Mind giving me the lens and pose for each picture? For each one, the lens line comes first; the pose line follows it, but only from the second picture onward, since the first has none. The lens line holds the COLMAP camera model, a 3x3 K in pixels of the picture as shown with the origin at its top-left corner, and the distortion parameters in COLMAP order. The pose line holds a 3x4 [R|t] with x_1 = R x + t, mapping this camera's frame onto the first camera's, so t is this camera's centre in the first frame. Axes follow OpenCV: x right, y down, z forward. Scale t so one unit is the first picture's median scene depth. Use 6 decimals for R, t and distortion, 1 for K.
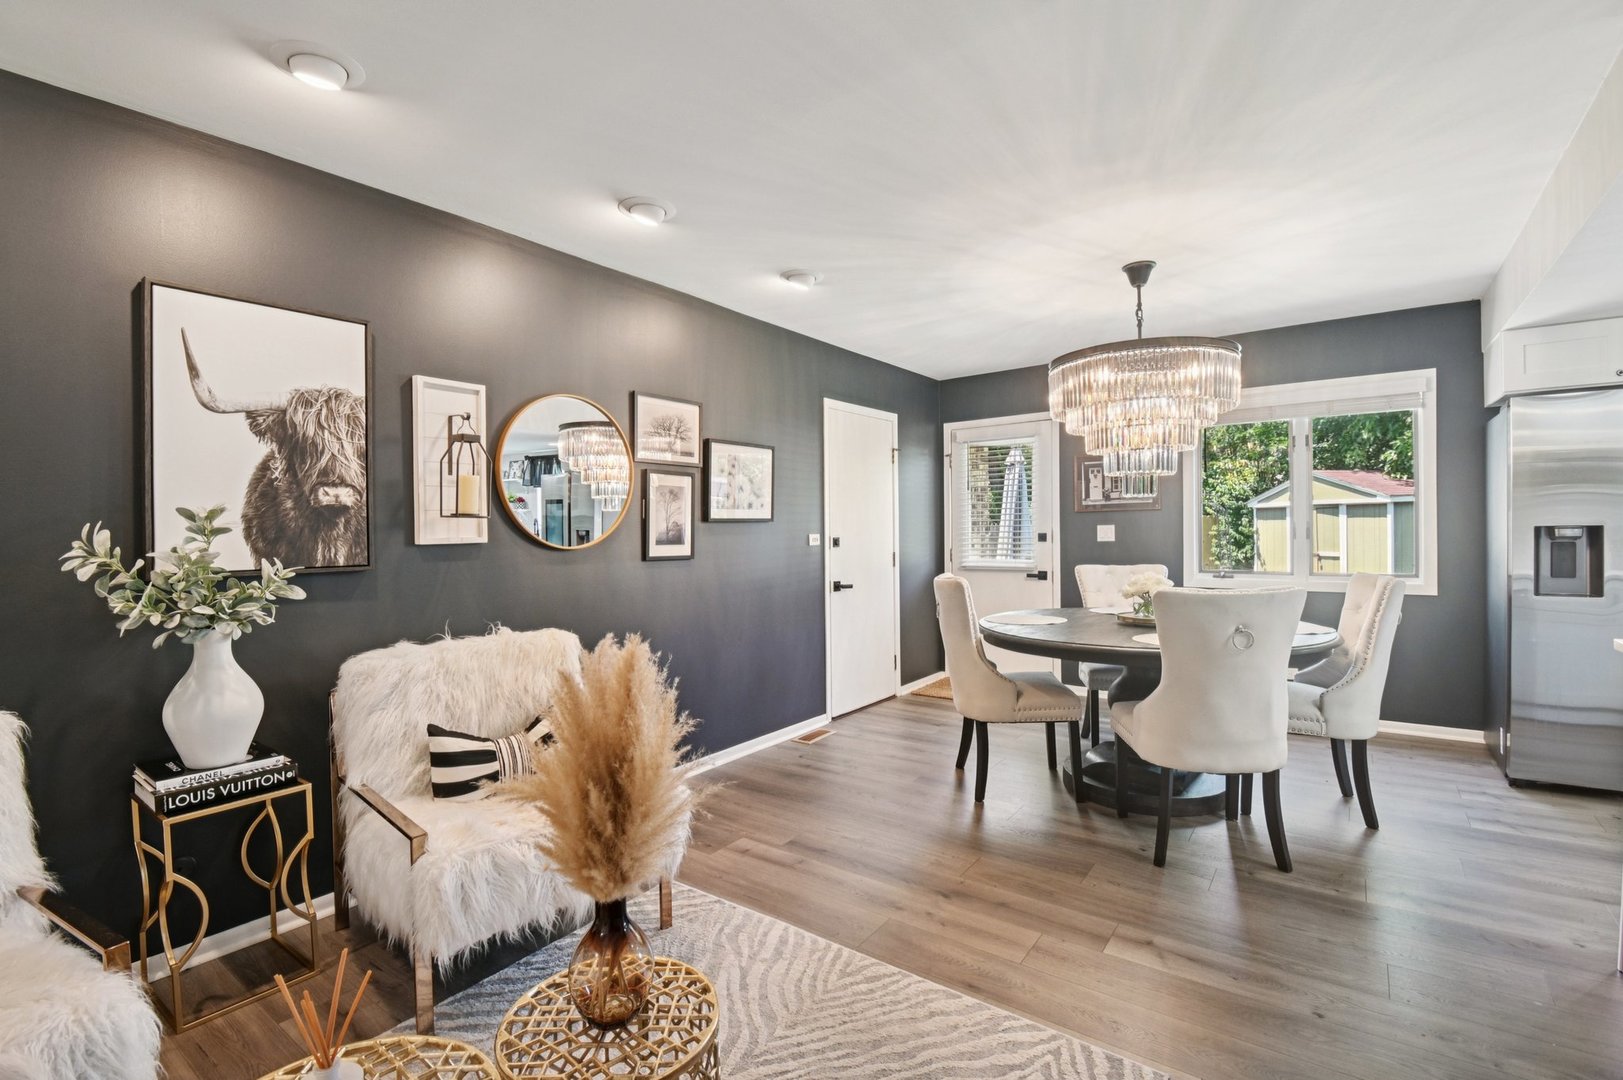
lens RADIAL K [[712.5, 0, 808.9], [0, 712.5, 535.8], [0, 0, 1]] dist [-0.020554, -0.000623]
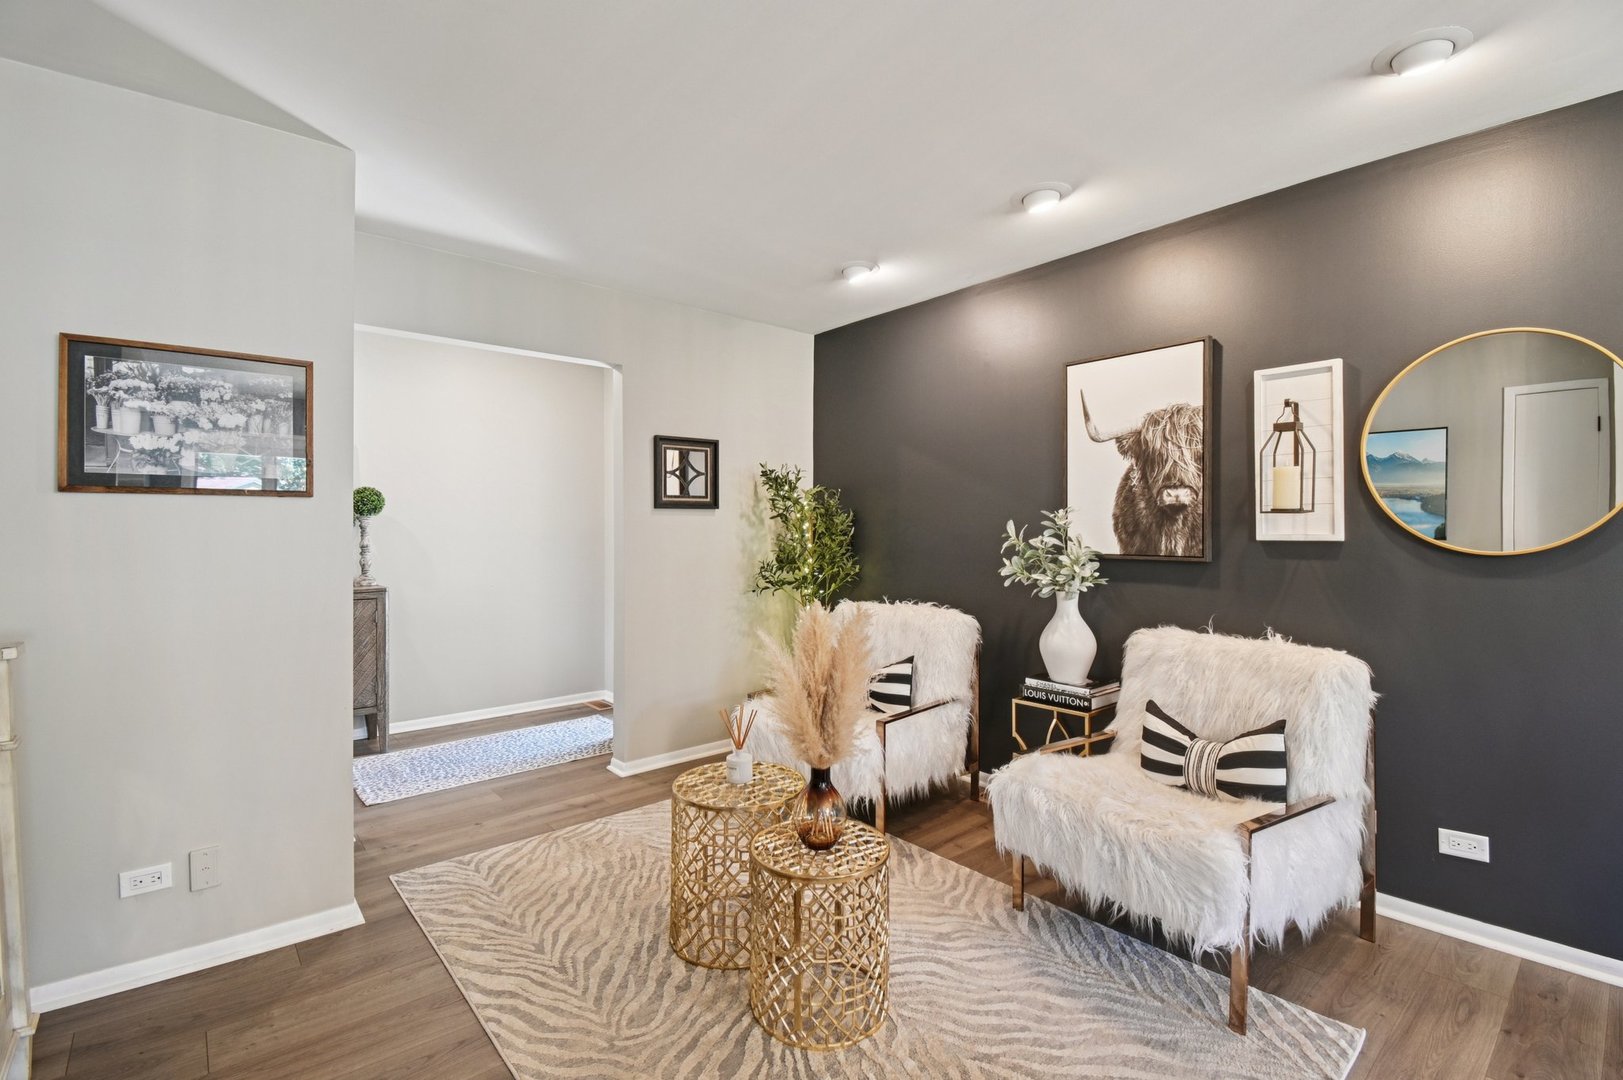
lens RADIAL K [[712.5, 0, 808.9], [0, 712.5, 535.8], [0, 0, 1]] dist [-0.020554, -0.000623]
pose [[-0.222175, 0.027669, -0.974614, 0.616443], [-0.001604, 0.999586, 0.028744, -0.023553], [0.975005, 0.007949, -0.222039, 0.661794]]
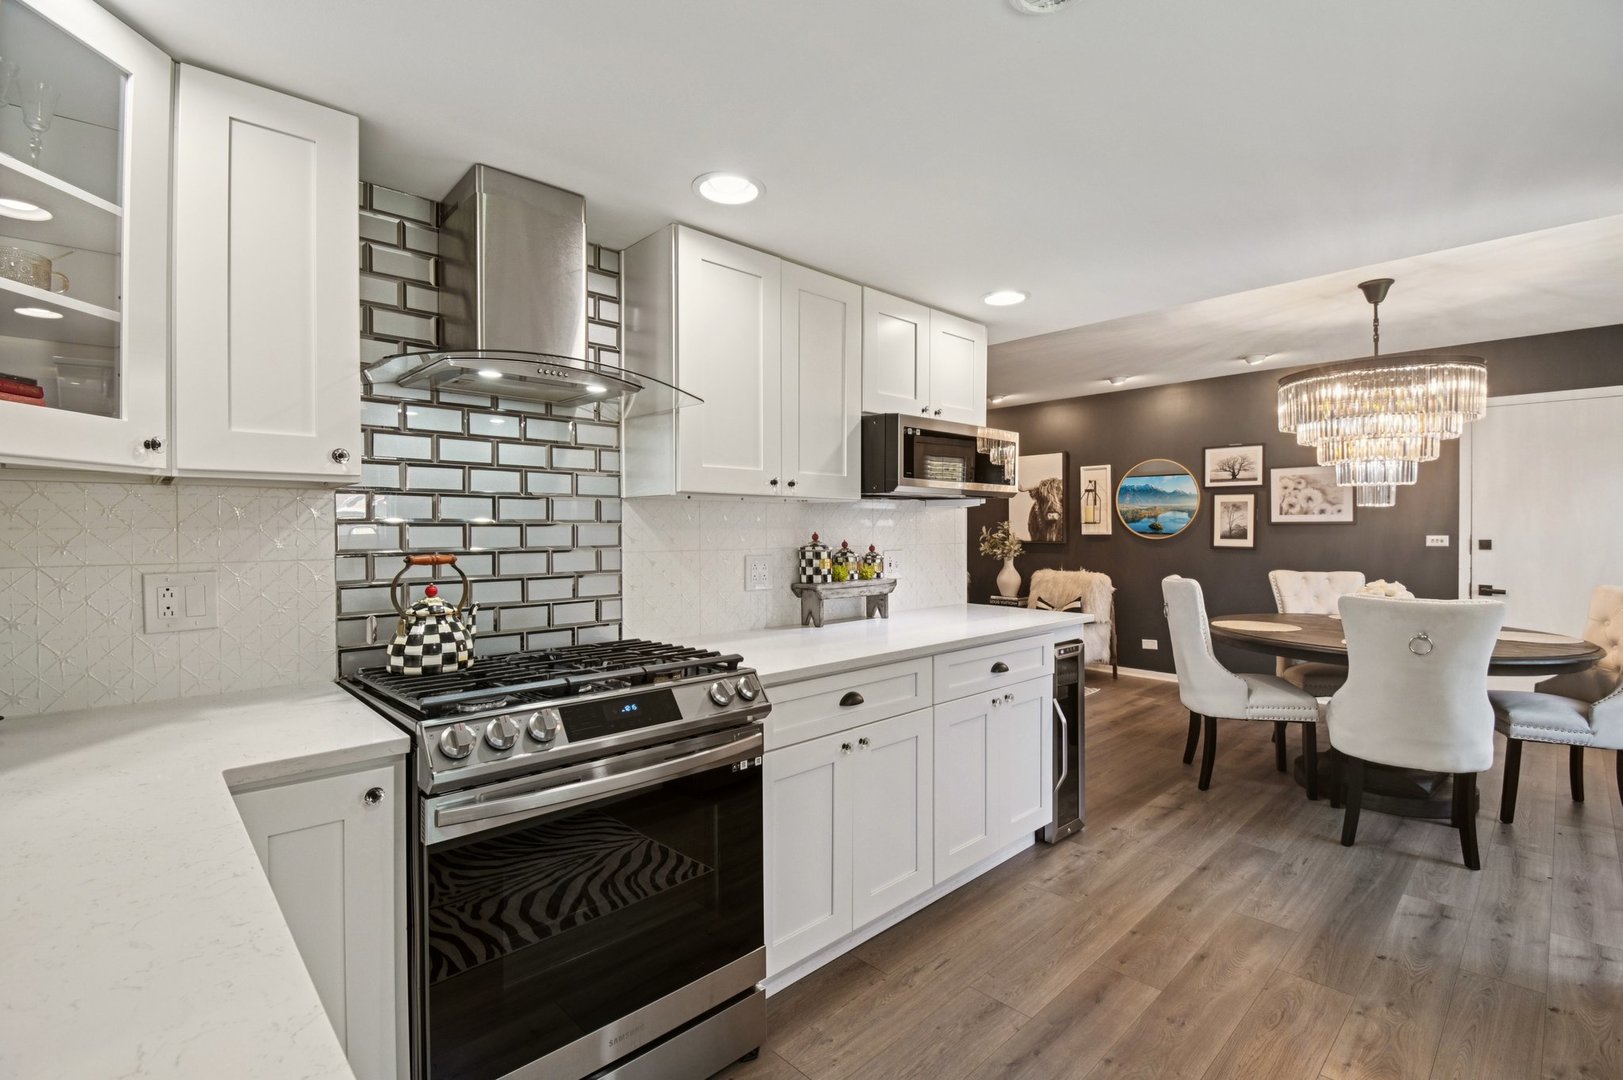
lens RADIAL K [[734.8, 0, 807.1], [0, 734.8, 524.9], [0, 0, 1]] dist [-0.000982, -0.000156]
pose [[-0.166319, 0.014246, -0.985969, 2.375458], [-0.000637, 0.999894, 0.014555, -0.063480], [0.986072, 0.003049, -0.166292, 0.517723]]
